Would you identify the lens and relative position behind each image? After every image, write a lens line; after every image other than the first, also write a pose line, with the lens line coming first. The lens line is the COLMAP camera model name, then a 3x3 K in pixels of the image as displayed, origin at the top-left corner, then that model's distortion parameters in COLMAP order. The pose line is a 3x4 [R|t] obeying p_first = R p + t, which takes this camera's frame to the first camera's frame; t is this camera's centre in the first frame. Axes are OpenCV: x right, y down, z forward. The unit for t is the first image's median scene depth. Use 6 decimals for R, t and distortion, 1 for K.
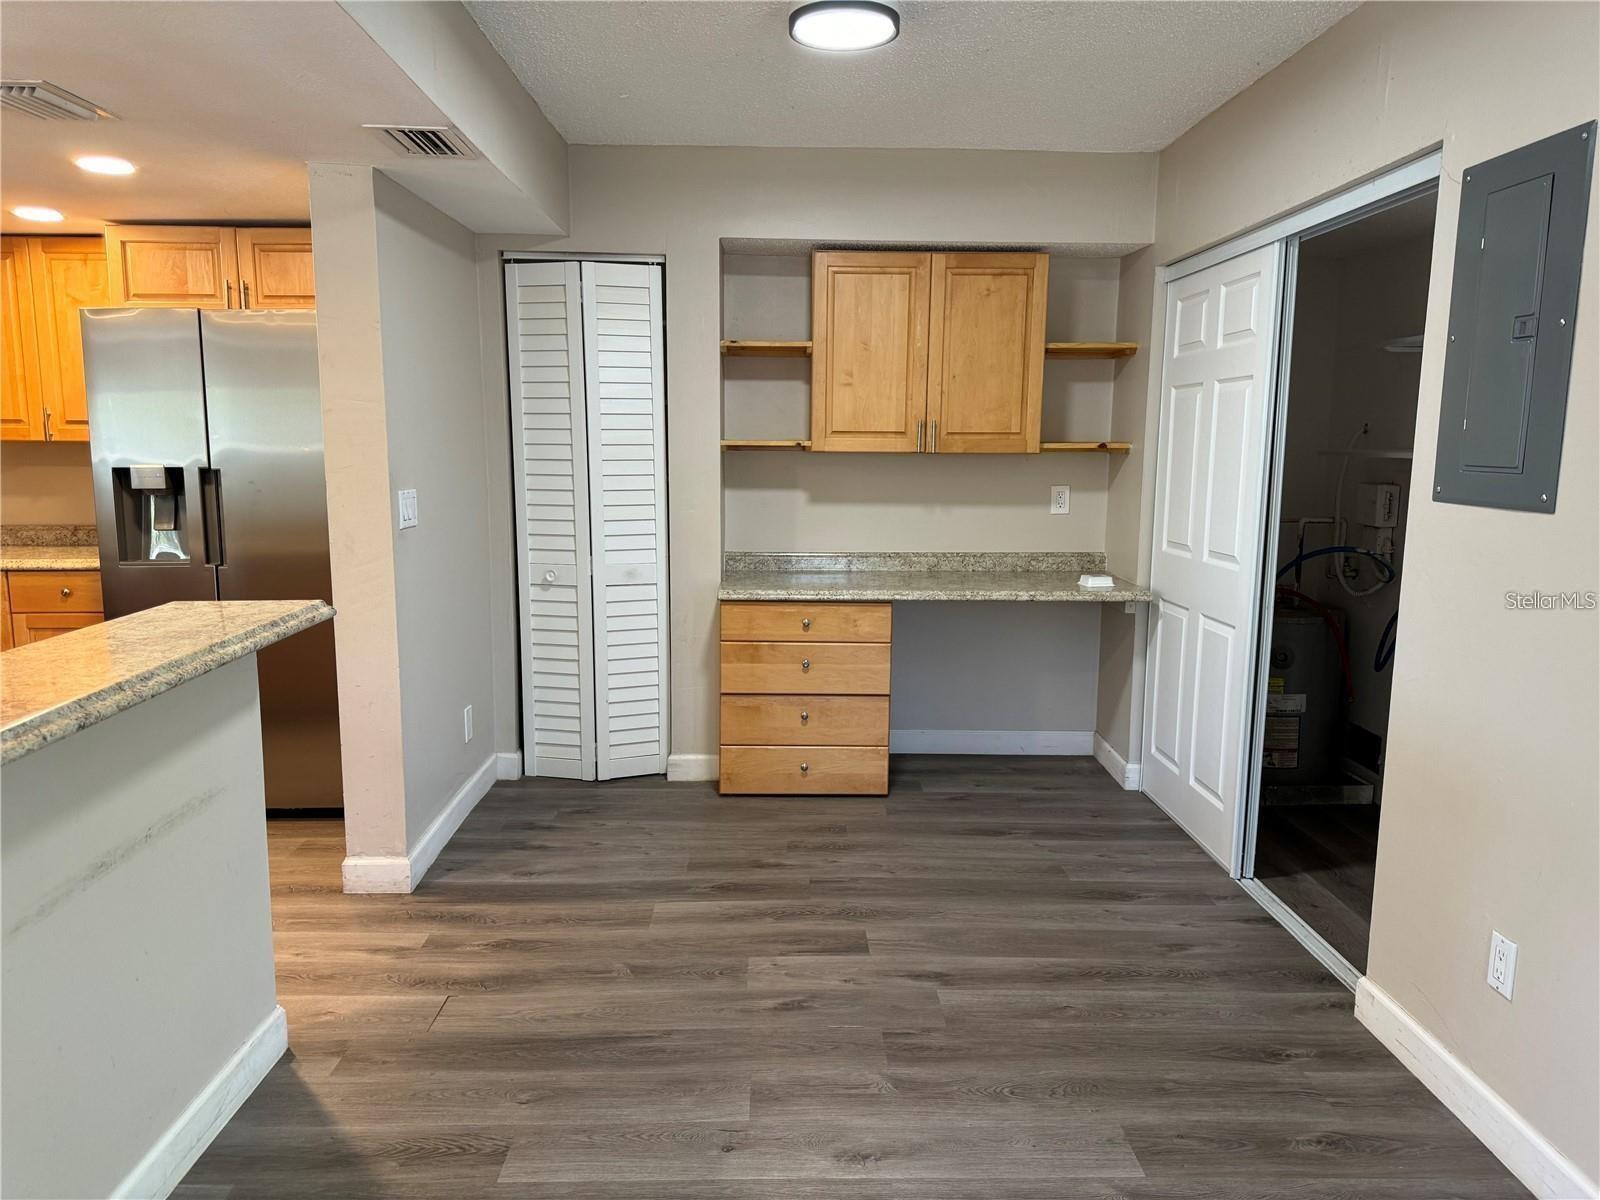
lens RADIAL K [[1118.4, 0, 792.6], [0, 1118.4, 603.5], [0, 0, 1]] dist [0.047984, -0.051712]
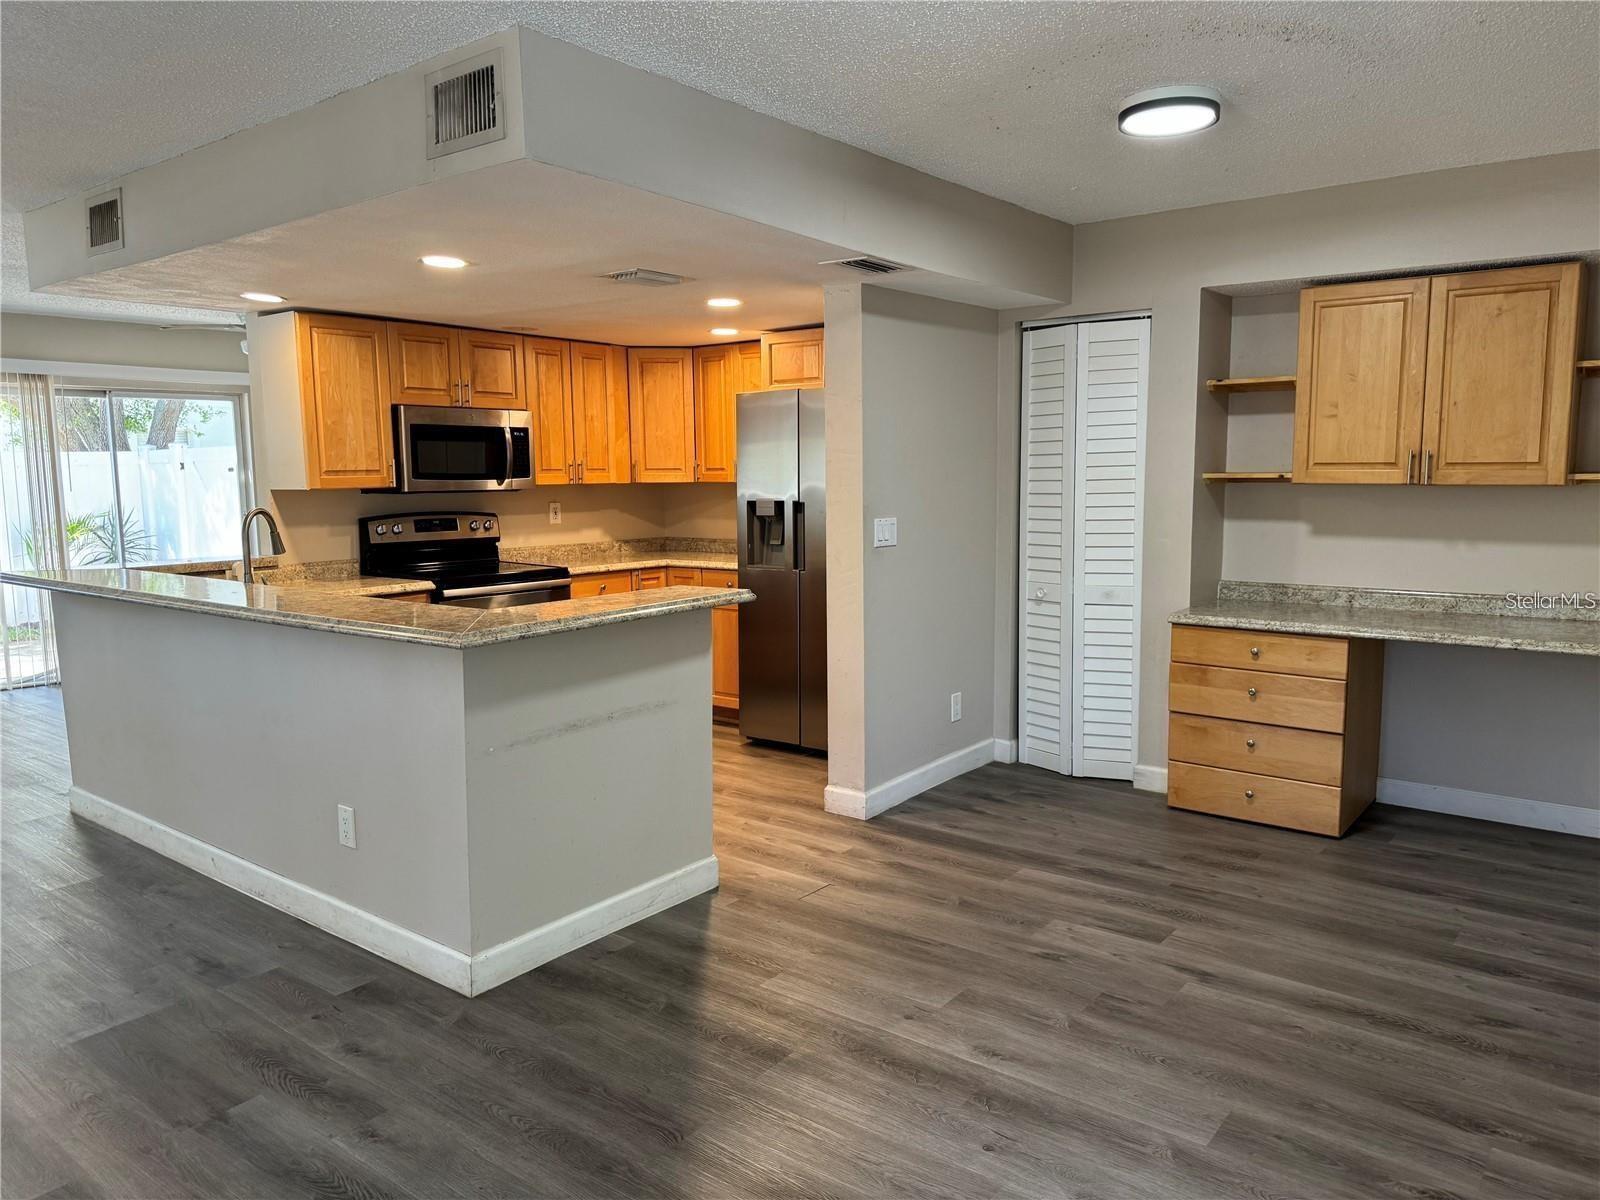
lens RADIAL K [[1118.4, 0, 800.8], [0, 1118.4, 598.2], [0, 0, 1]] dist [0.047984, -0.051712]
pose [[0.775204, 0.058395, -0.629006, 0.339530], [-0.078214, 0.996929, -0.003841, 0.005198], [0.626850, 0.052174, 0.777391, -0.067431]]
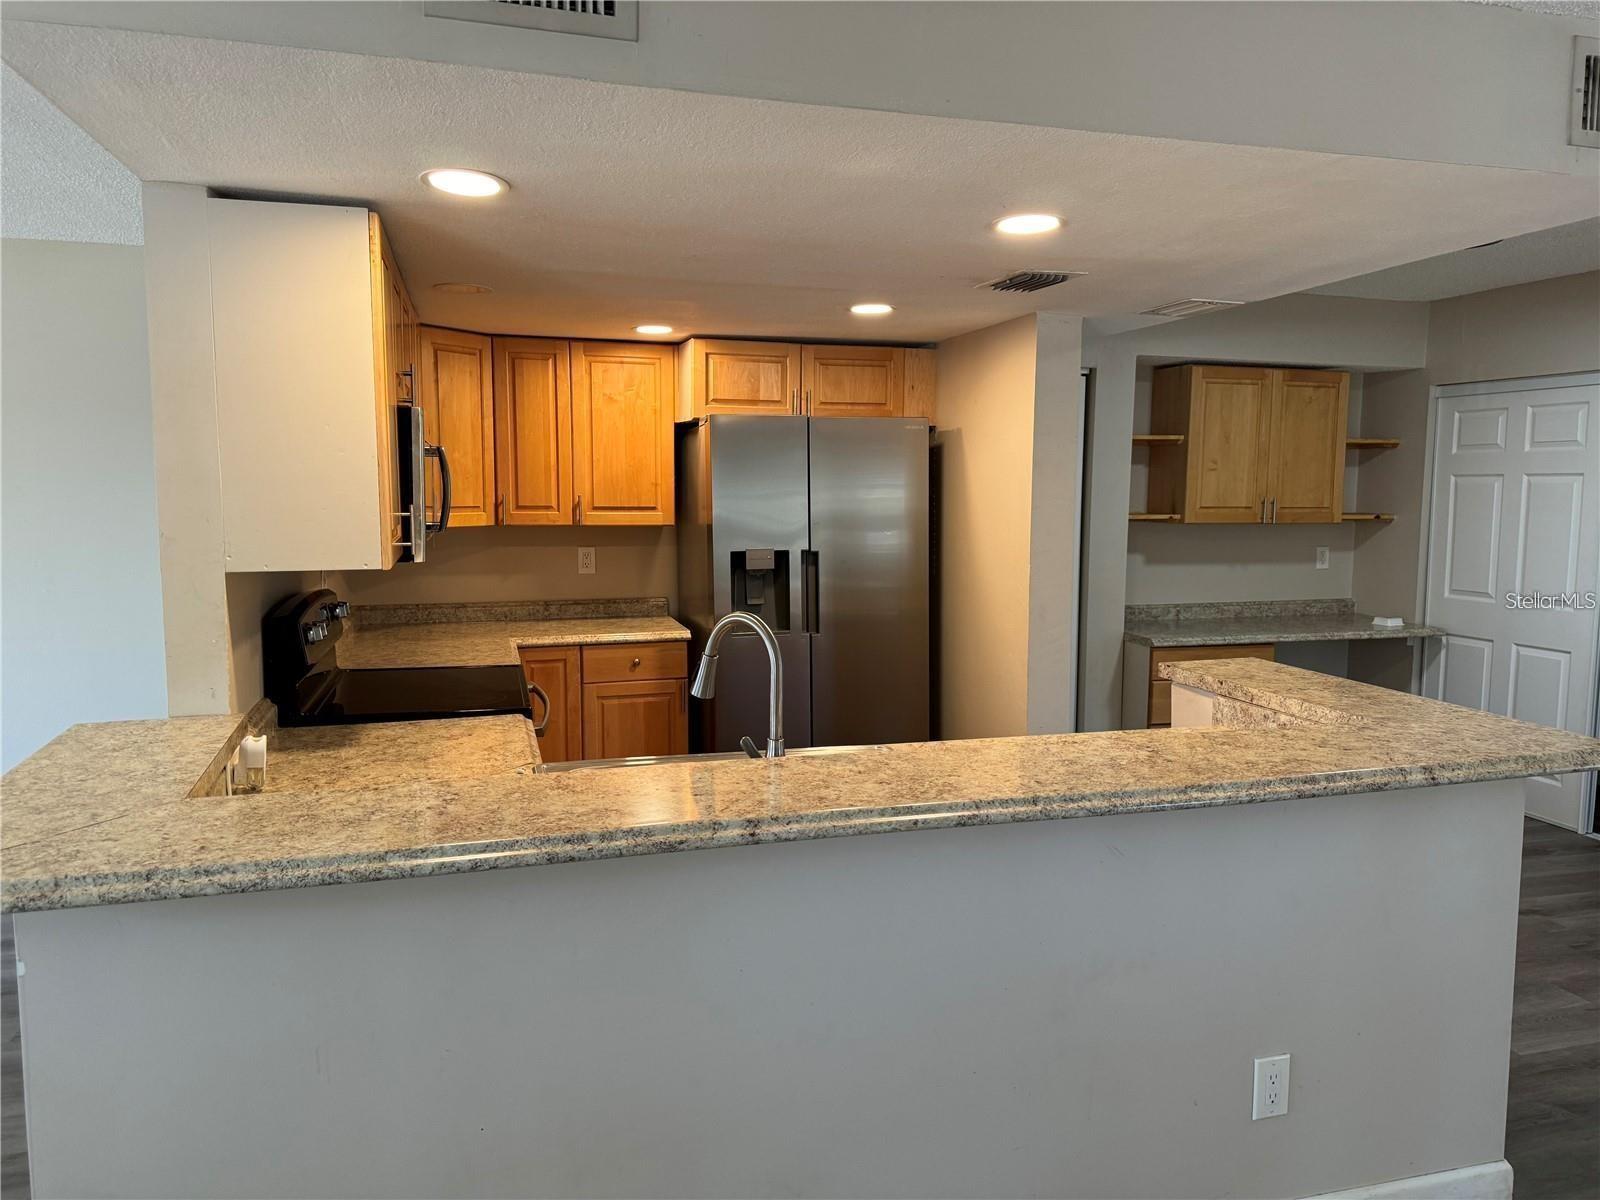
lens RADIAL K [[1118.4, 0, 790.6], [0, 1118.4, 591.9], [0, 0, 1]] dist [0.047984, -0.051712]
pose [[0.969056, -0.026745, 0.245388, -0.758423], [0.038127, 0.998400, -0.041750, -0.027346], [-0.243878, 0.049814, 0.968526, -0.101962]]
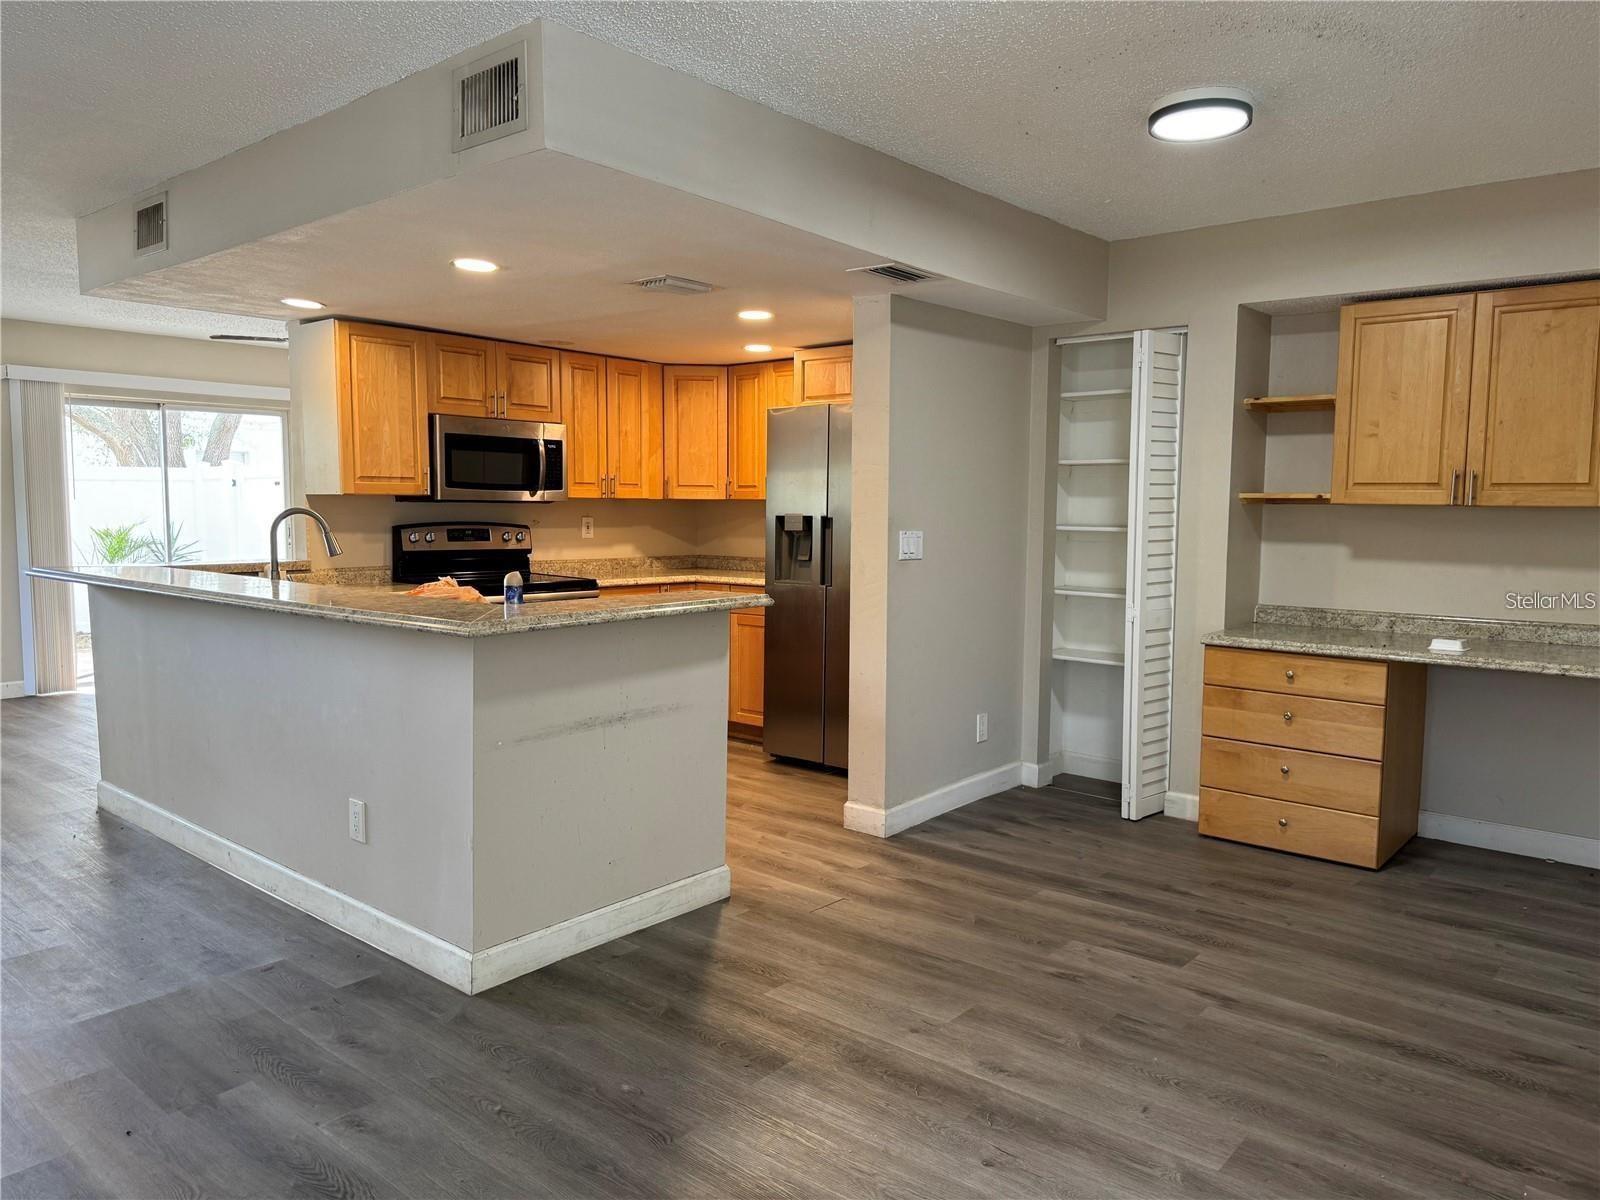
lens RADIAL K [[1118.4, 0, 798.5], [0, 1118.4, 597.2], [0, 0, 1]] dist [0.047984, -0.051712]
pose [[0.747539, 0.053847, -0.662032, 0.348945], [-0.101444, 0.994271, -0.033676, 0.027261], [0.656426, 0.092333, 0.748719, -0.045361]]
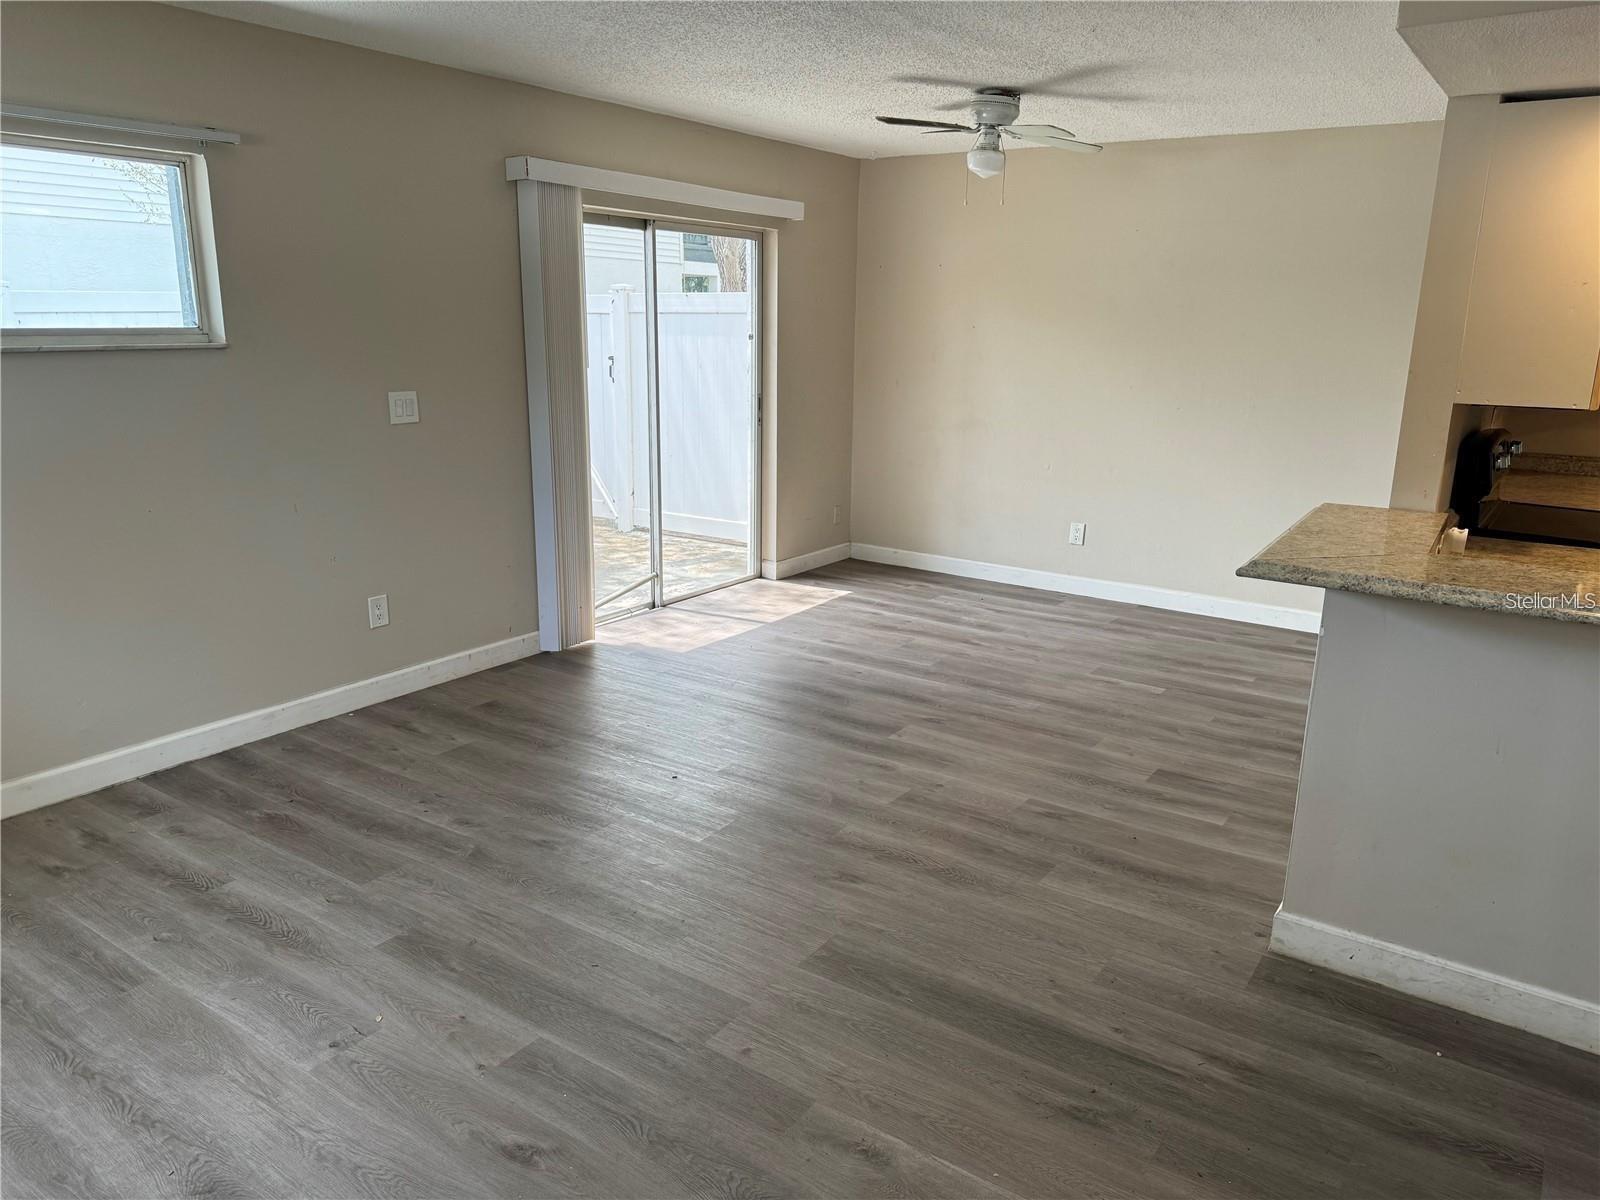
lens RADIAL K [[1118.4, 0, 790.4], [0, 1118.4, 609.2], [0, 0, 1]] dist [0.047984, -0.051712]
pose [[0.803316, 0.155830, -0.574804, -0.795553], [-0.097660, 0.986564, 0.130975, 0.006405], [0.587491, -0.049079, 0.807741, -0.345791]]
